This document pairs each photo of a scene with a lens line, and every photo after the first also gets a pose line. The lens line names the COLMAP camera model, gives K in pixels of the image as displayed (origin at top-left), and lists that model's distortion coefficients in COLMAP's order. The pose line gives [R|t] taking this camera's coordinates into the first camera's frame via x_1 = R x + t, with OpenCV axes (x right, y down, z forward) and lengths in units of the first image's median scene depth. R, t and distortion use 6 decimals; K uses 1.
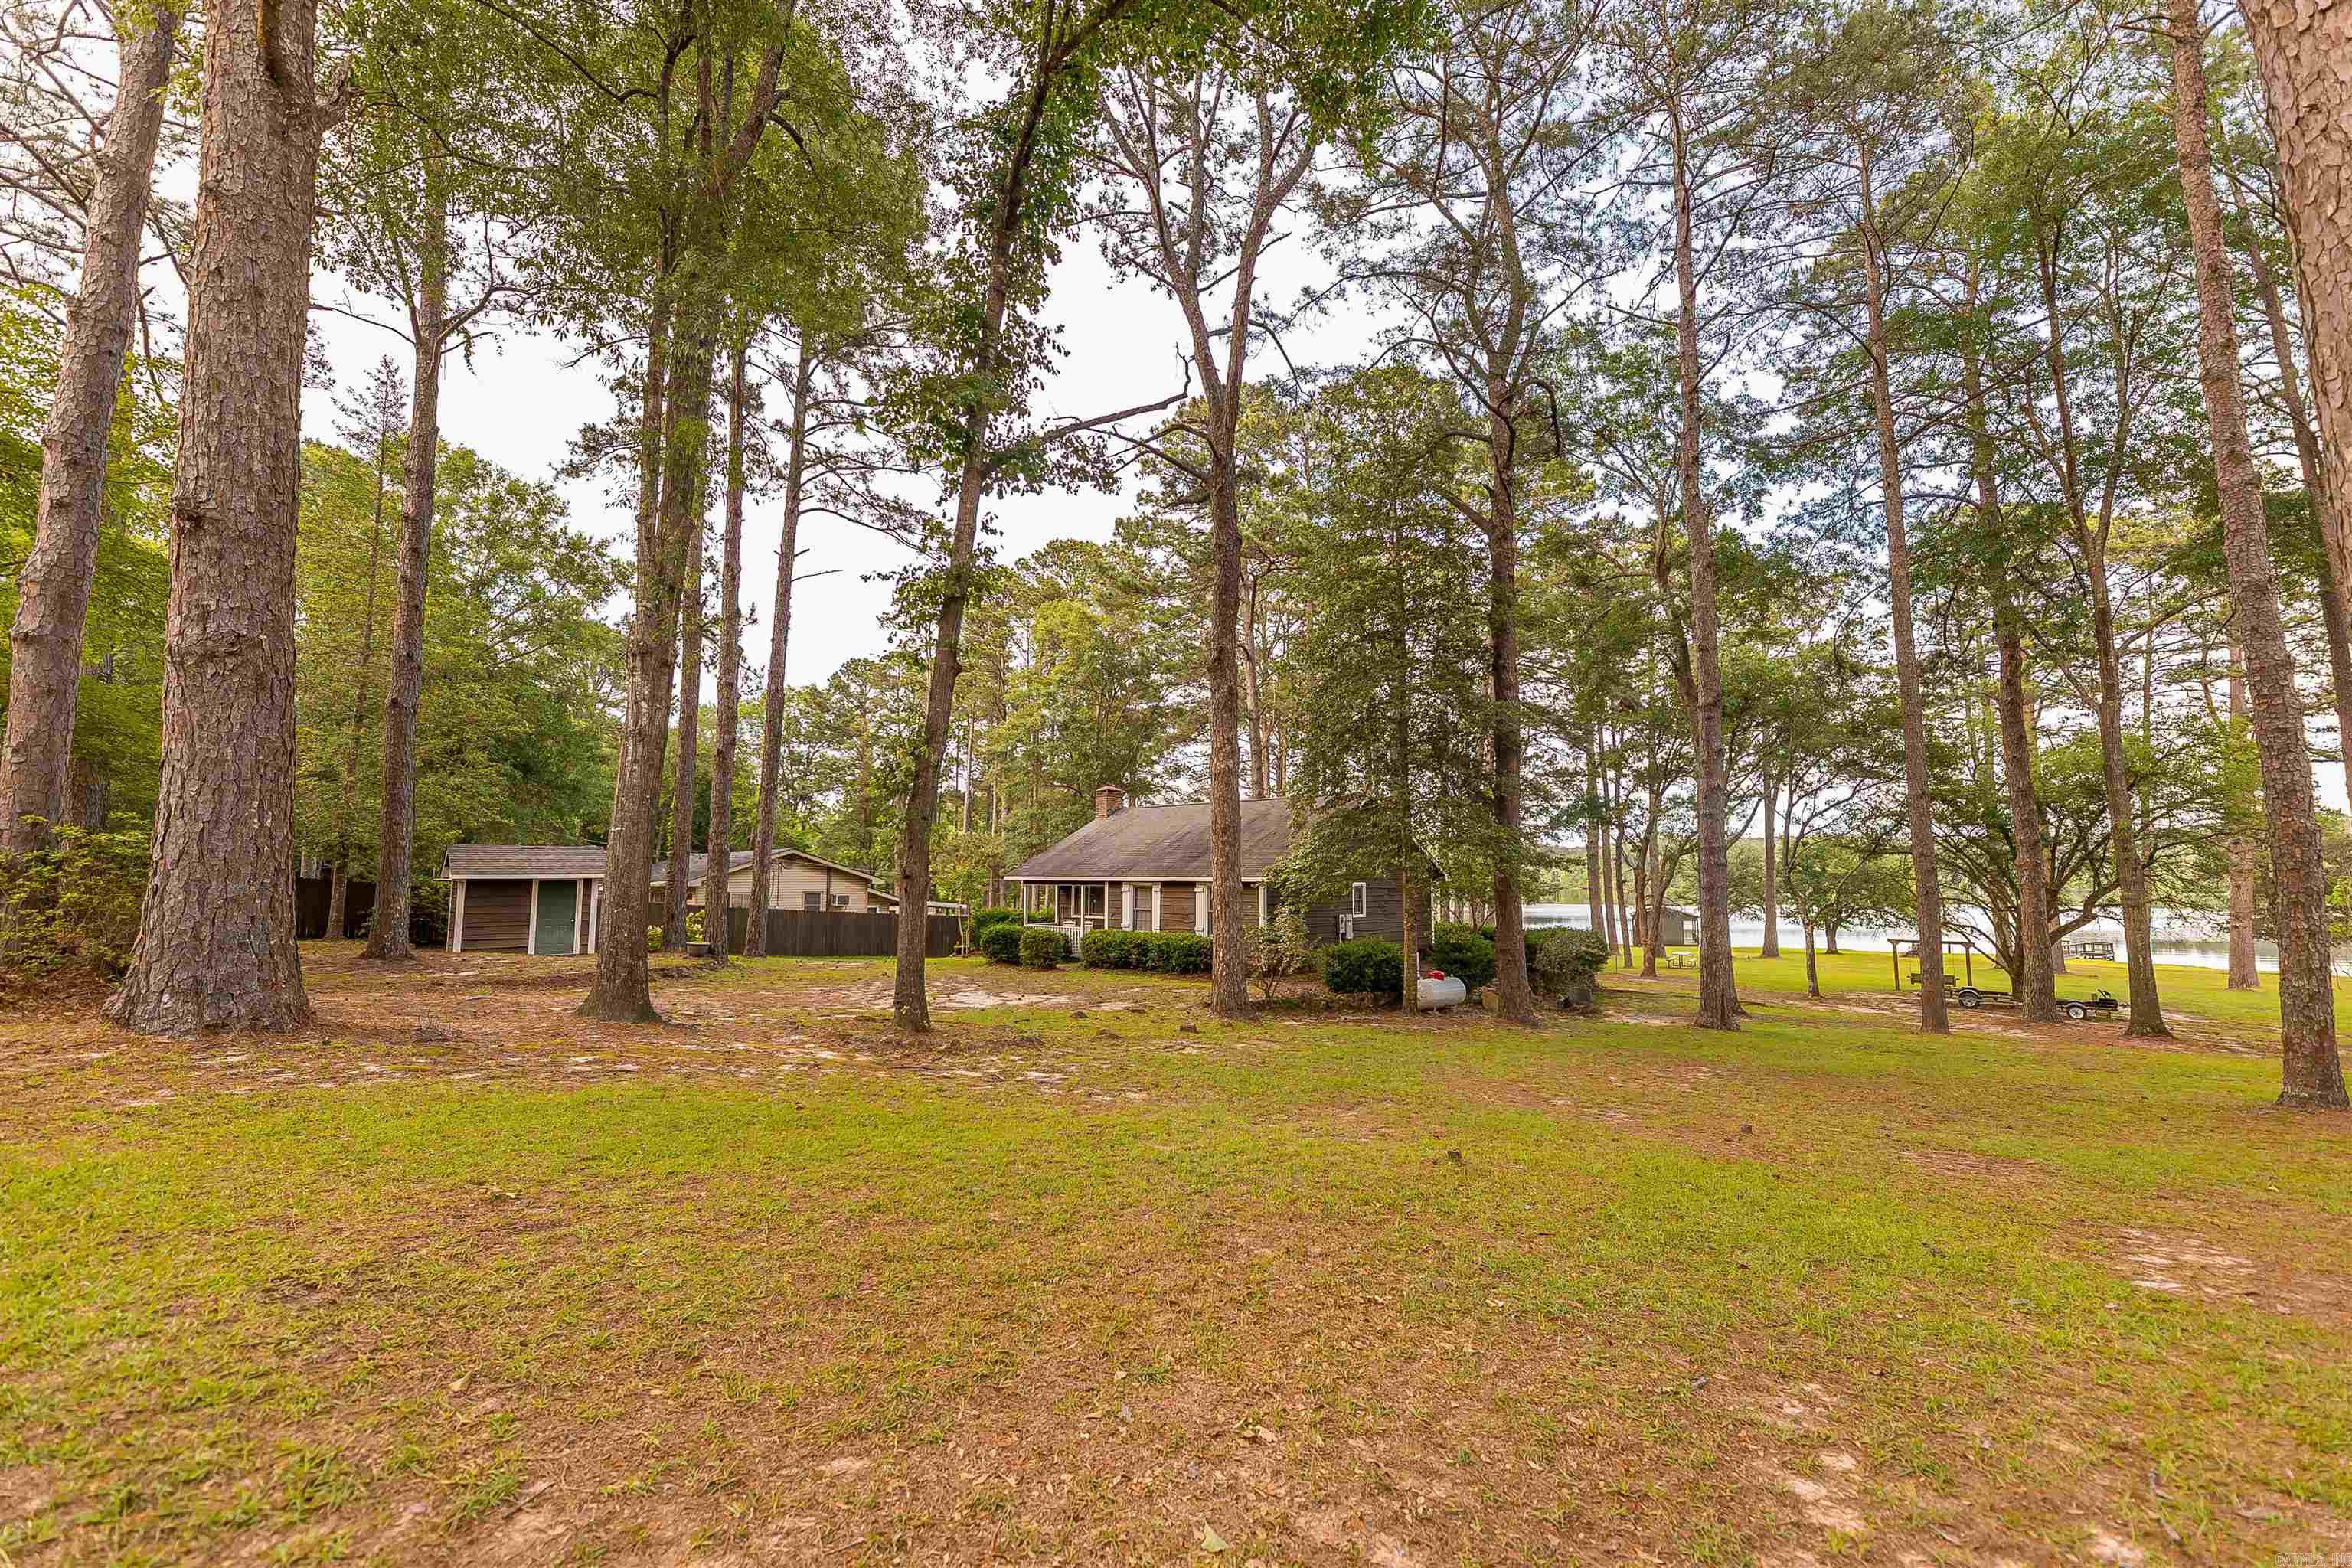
lens RADIAL K [[952.9, 0, 1176.0], [0, 952.9, 784.0], [0, 0, 1]] dist [0.000436, -0.000029]
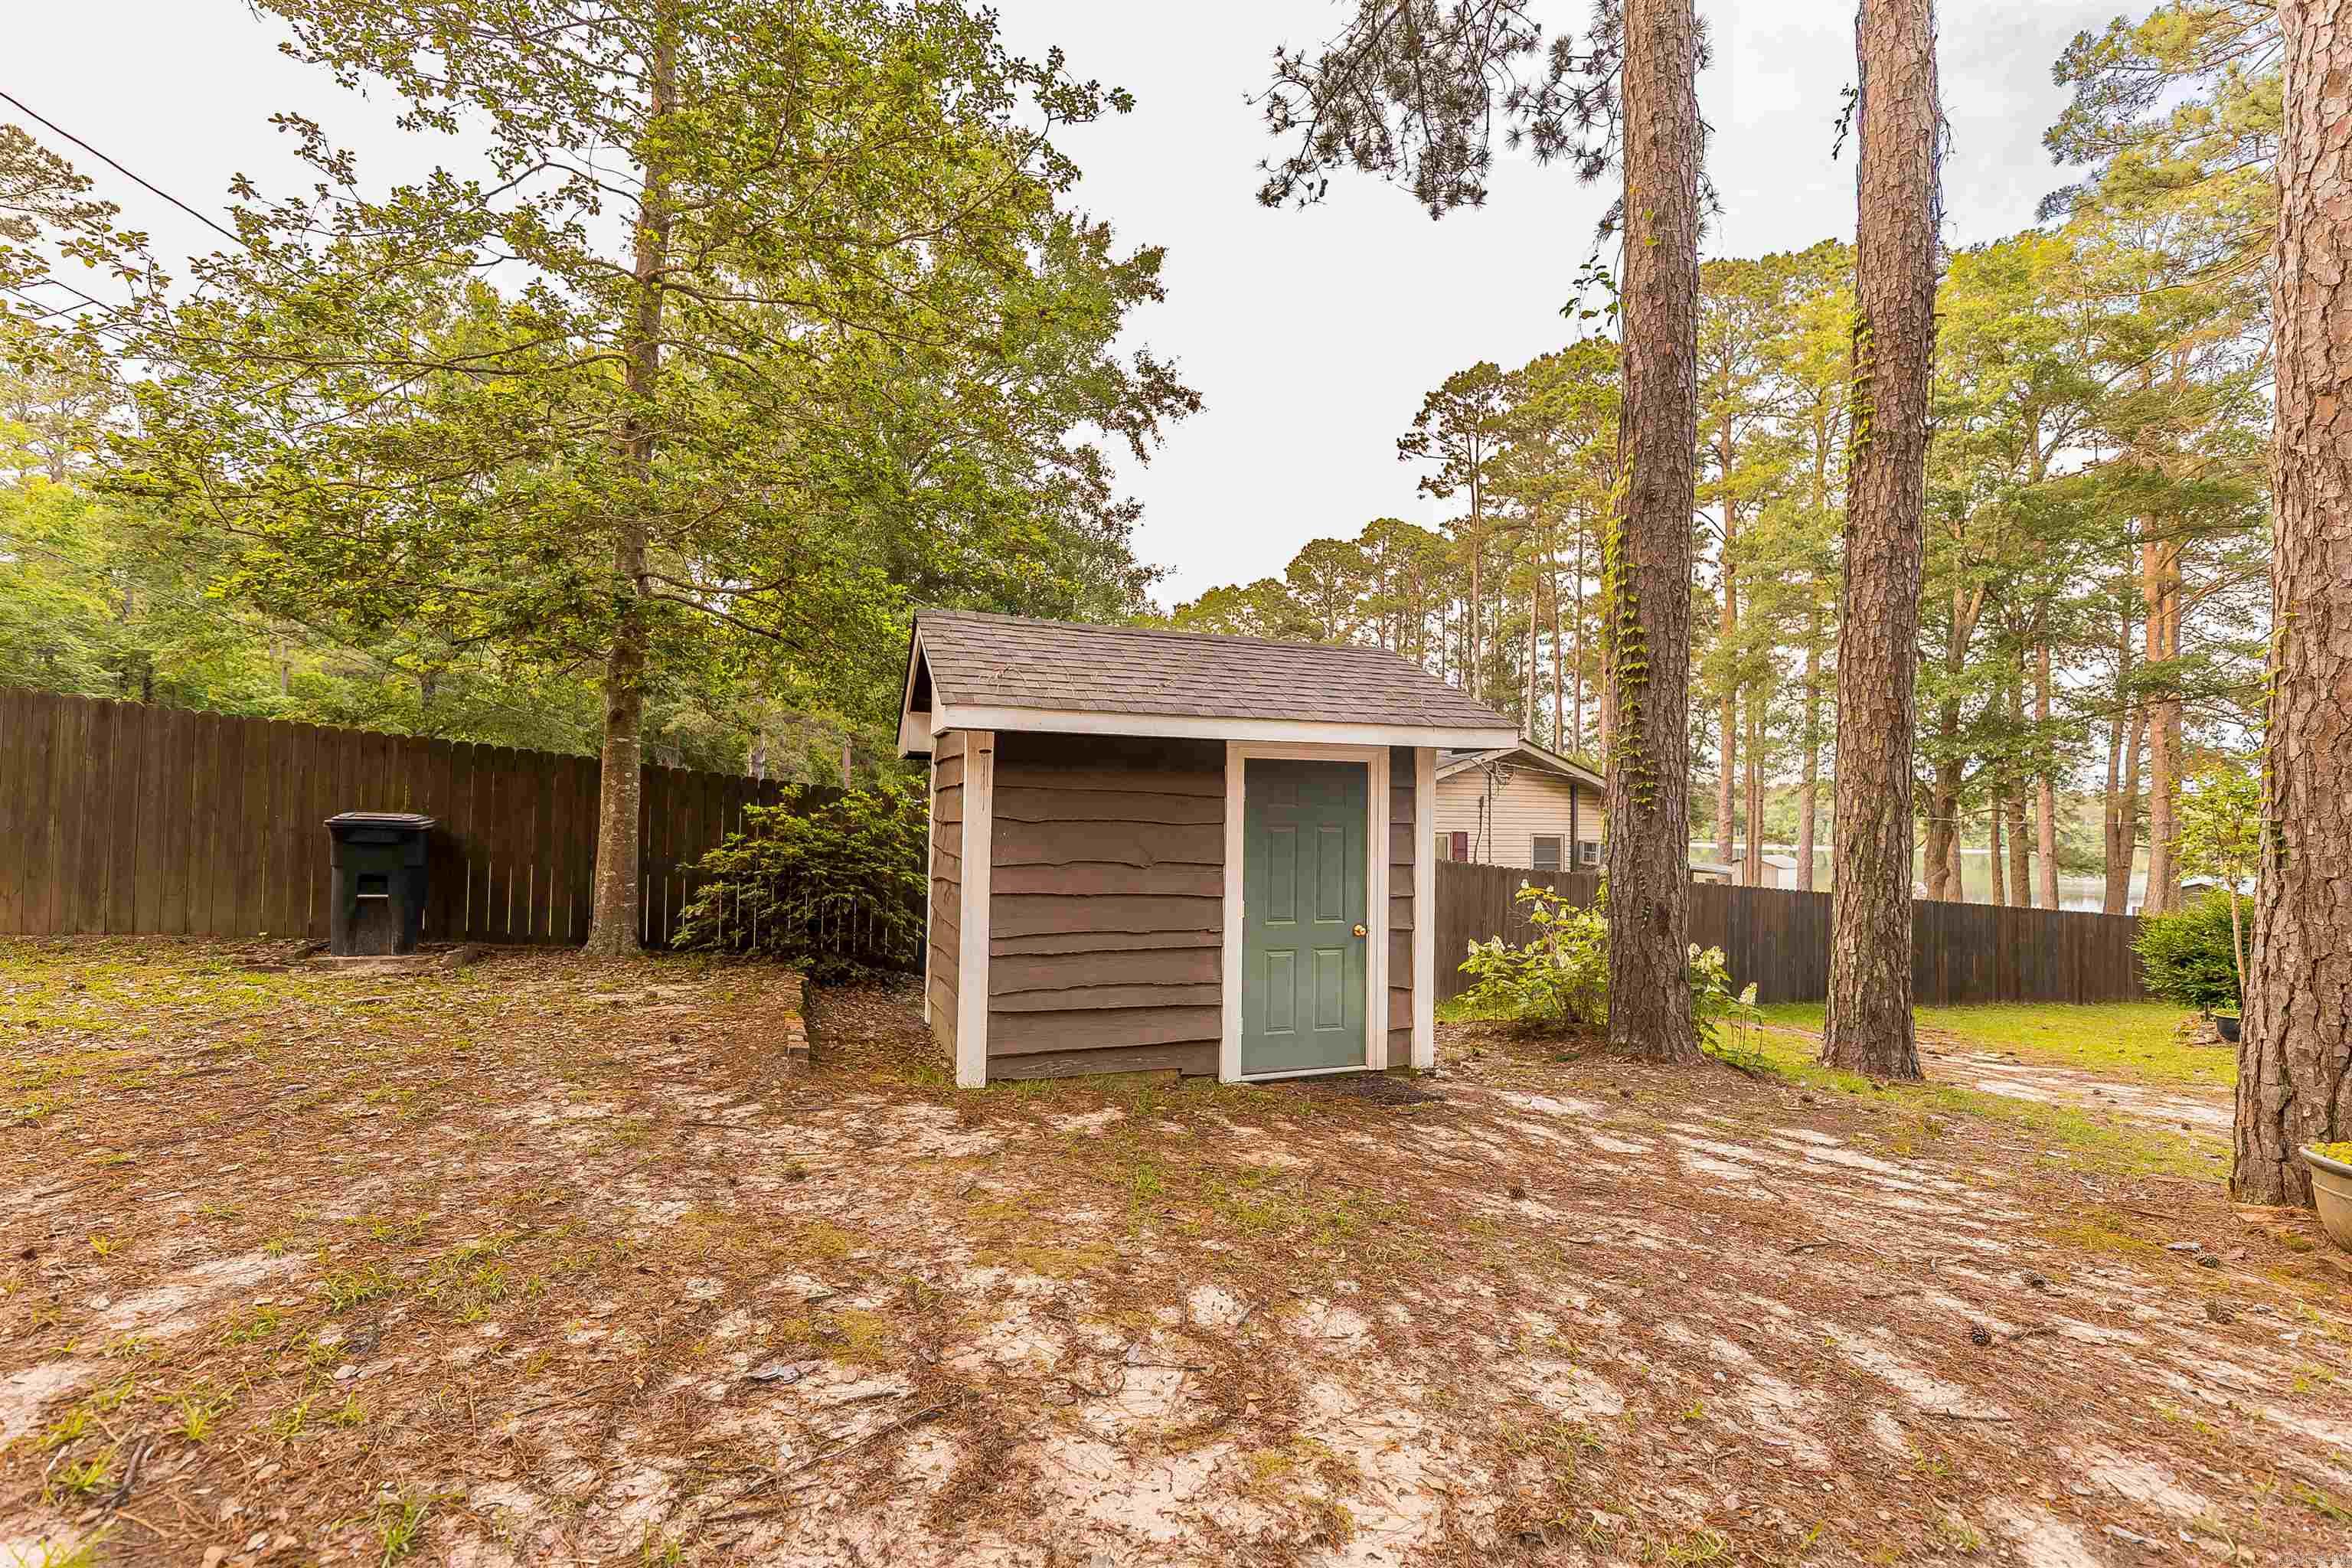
lens RADIAL K [[967.2, 0, 1168.5], [0, 967.2, 799.7], [0, 0, 1]] dist [-0.003274, -0.000535]
pose [[0.928139, 0.009485, -0.372112, -0.500998], [0.018148, 0.997333, 0.070687, 0.079252], [0.371790, -0.072360, 0.925492, 0.648428]]
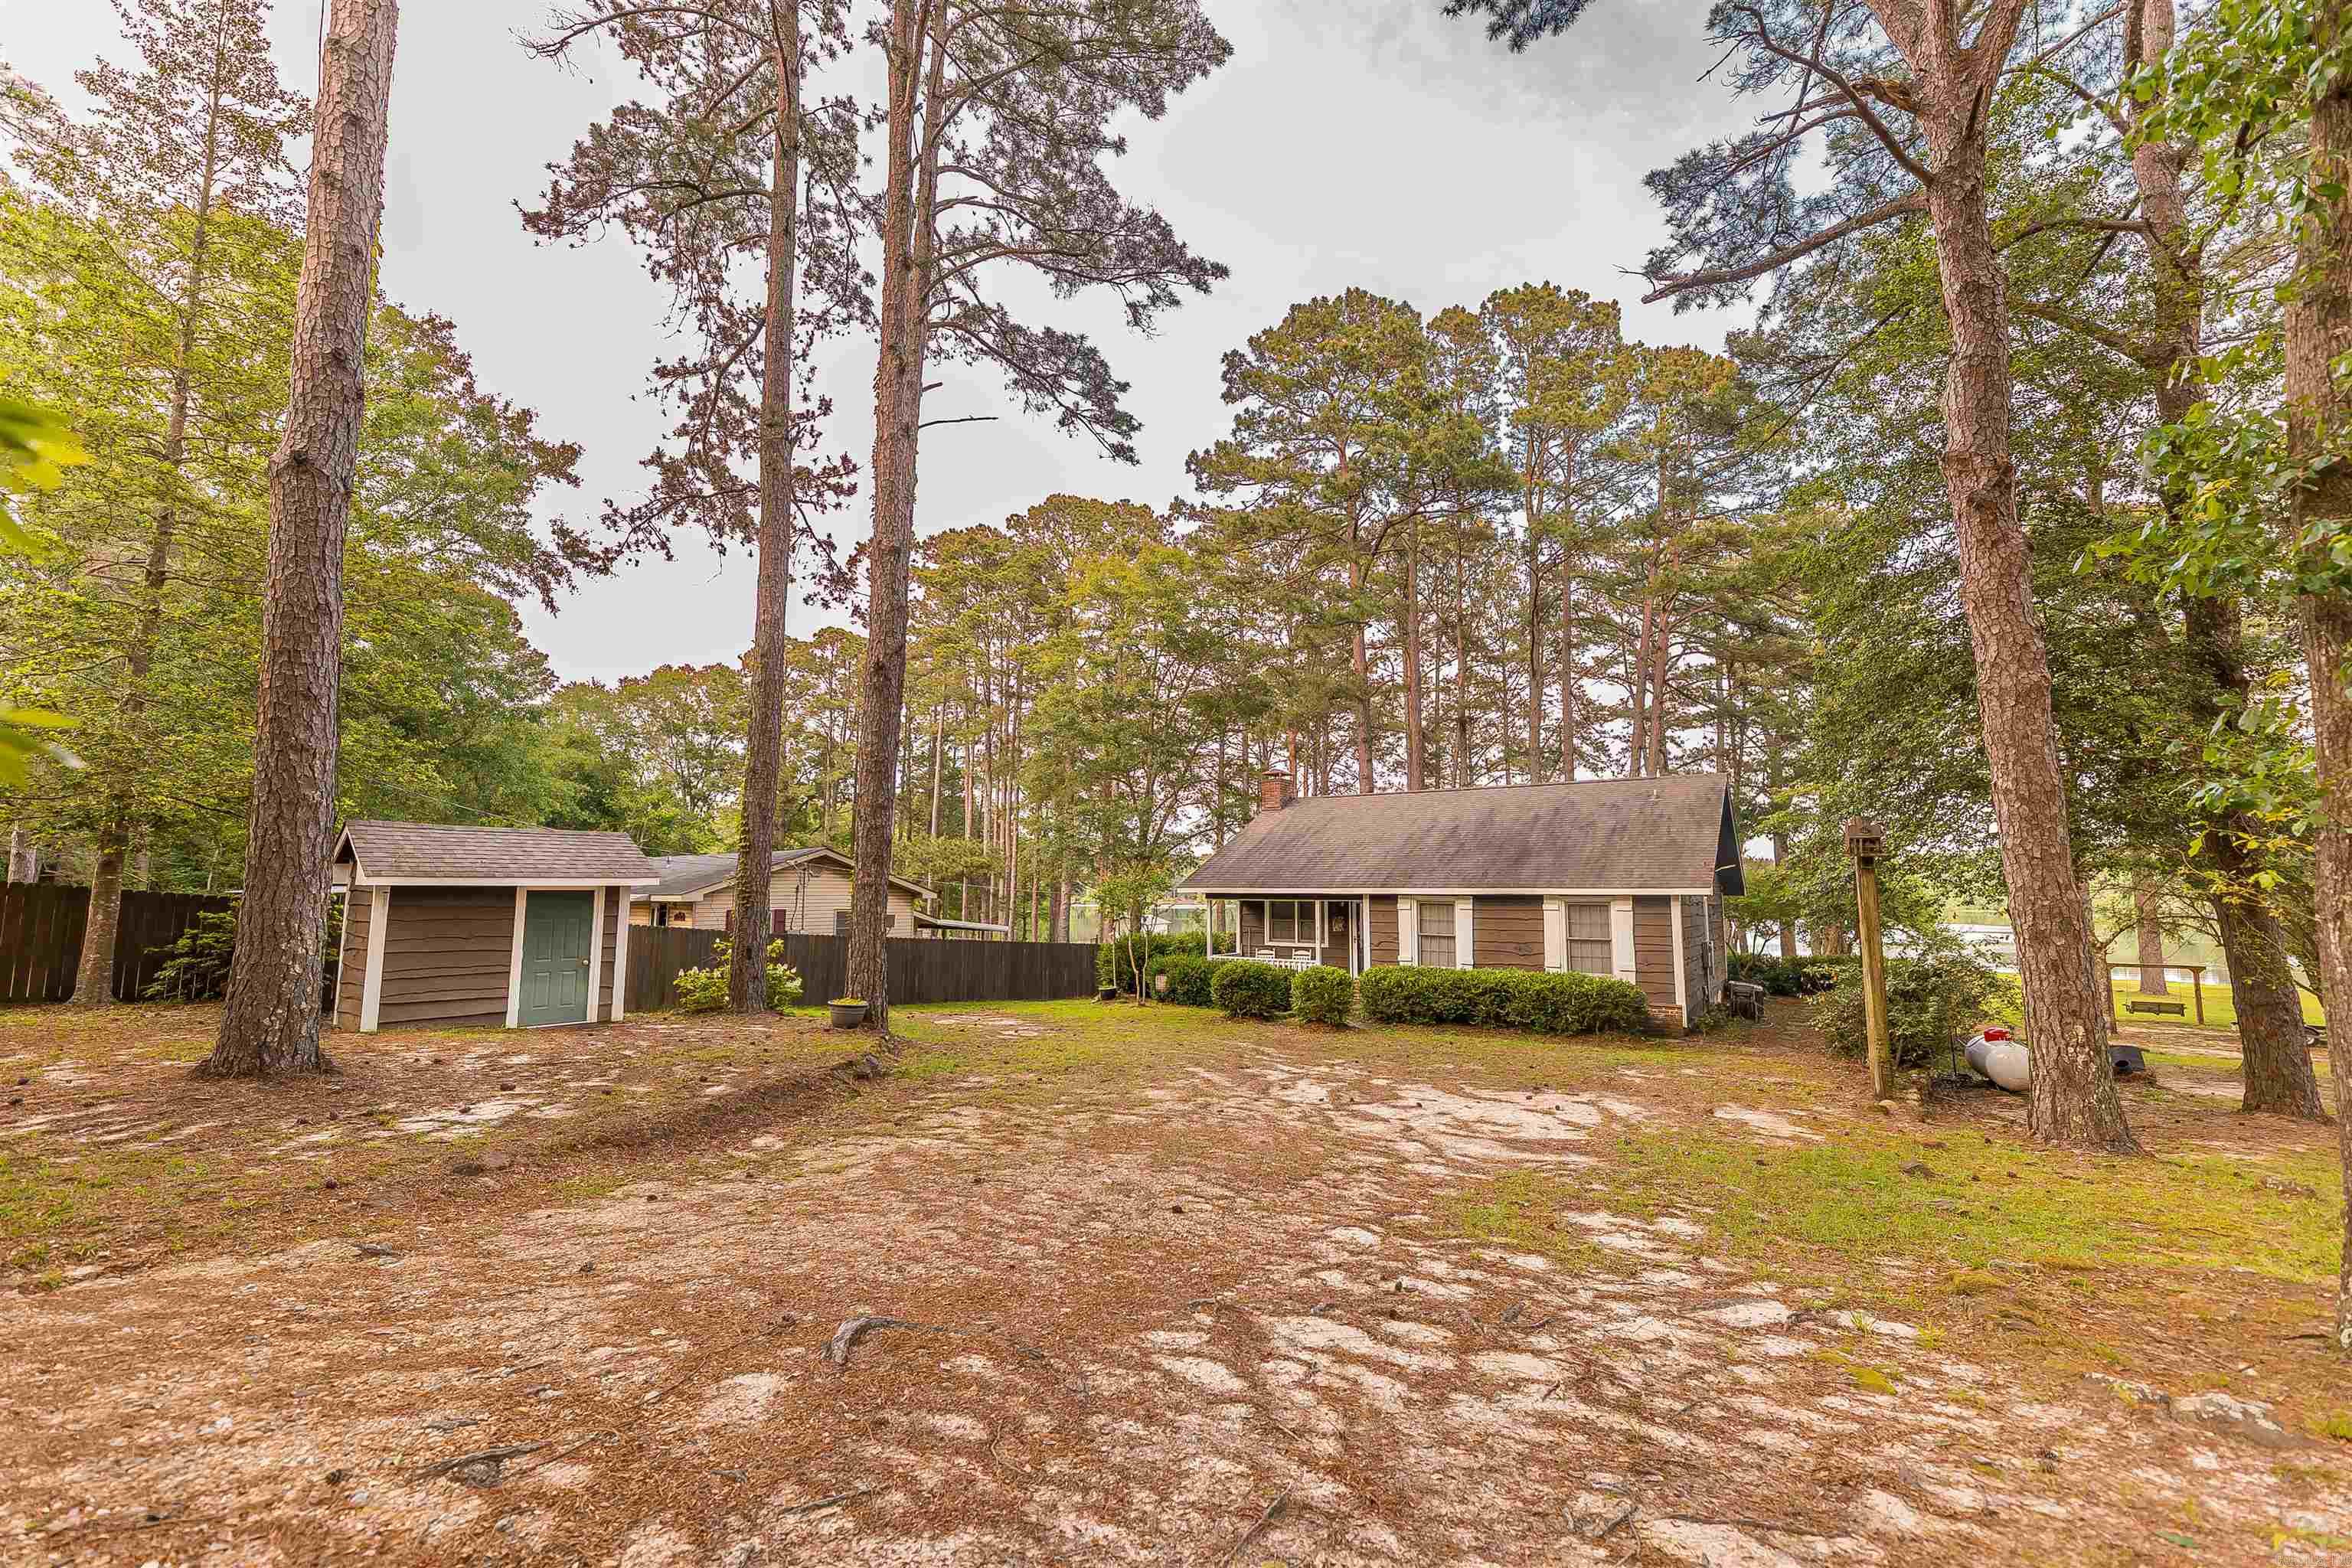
lens RADIAL K [[957.9, 0, 1198.3], [0, 957.9, 790.3], [0, 0, 1]] dist [-0.007228, -0.000060]
pose [[0.988049, 0.018756, 0.152992, -0.313282], [-0.017352, 0.999794, -0.010509, 0.036784], [-0.153158, 0.007728, 0.988172, 0.336725]]
